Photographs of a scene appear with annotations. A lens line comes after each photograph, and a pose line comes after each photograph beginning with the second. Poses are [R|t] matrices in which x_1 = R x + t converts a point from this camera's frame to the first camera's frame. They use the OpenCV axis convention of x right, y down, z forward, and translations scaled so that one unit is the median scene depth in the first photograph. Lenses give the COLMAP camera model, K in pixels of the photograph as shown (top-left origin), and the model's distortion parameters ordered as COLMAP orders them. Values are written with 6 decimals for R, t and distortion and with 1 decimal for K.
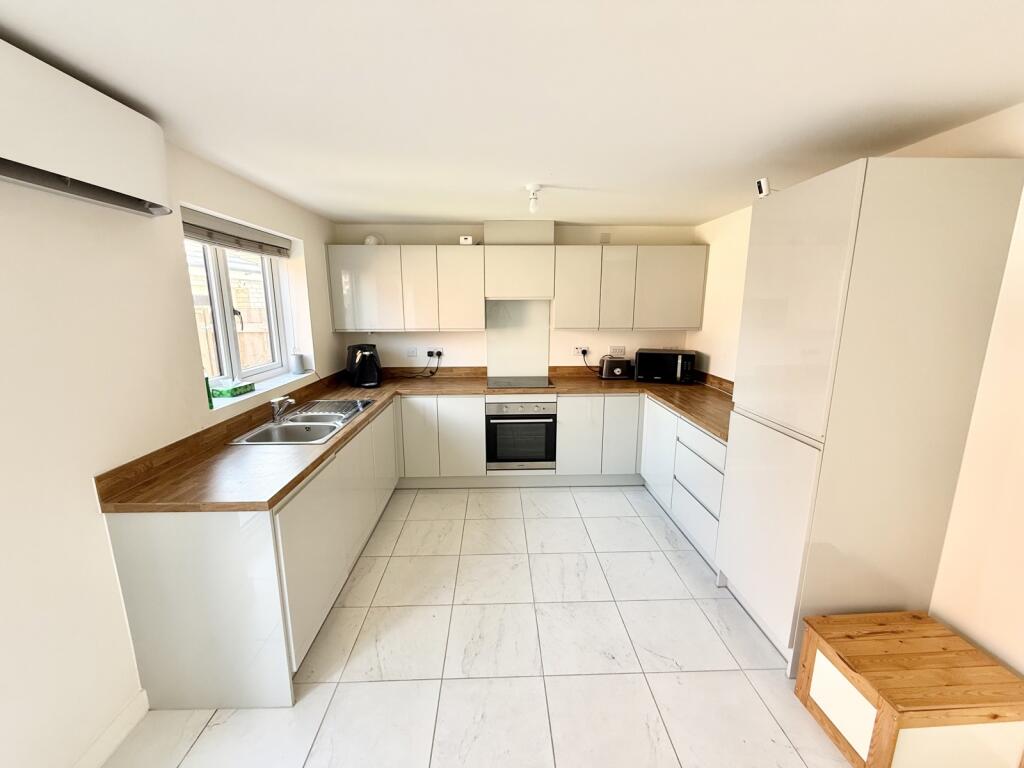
lens RADIAL K [[406.9, 0, 508.9], [0, 406.9, 383.1], [0, 0, 1]] dist [-0.000909, 0.000052]
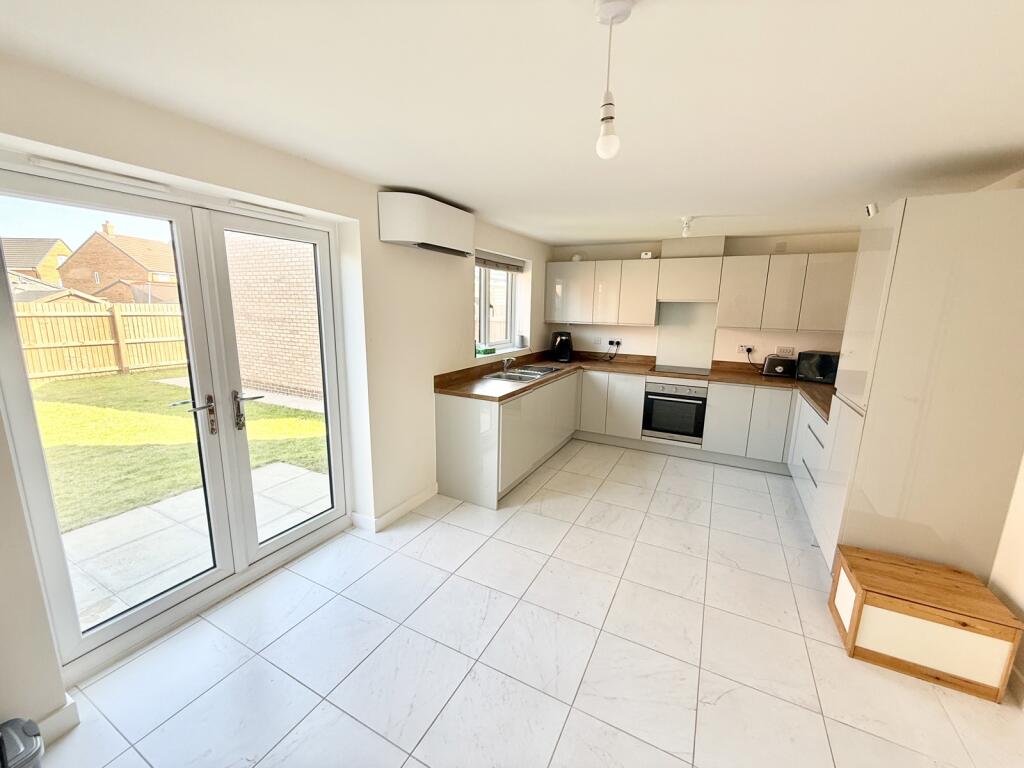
lens RADIAL K [[406.9, 0, 508.9], [0, 406.9, 383.1], [0, 0, 1]] dist [-0.000909, 0.000052]
pose [[0.870132, 0.109722, -0.480450, 0.181374], [-0.113982, 0.993273, 0.020407, 0.075070], [0.479457, 0.037006, 0.876785, -0.327230]]
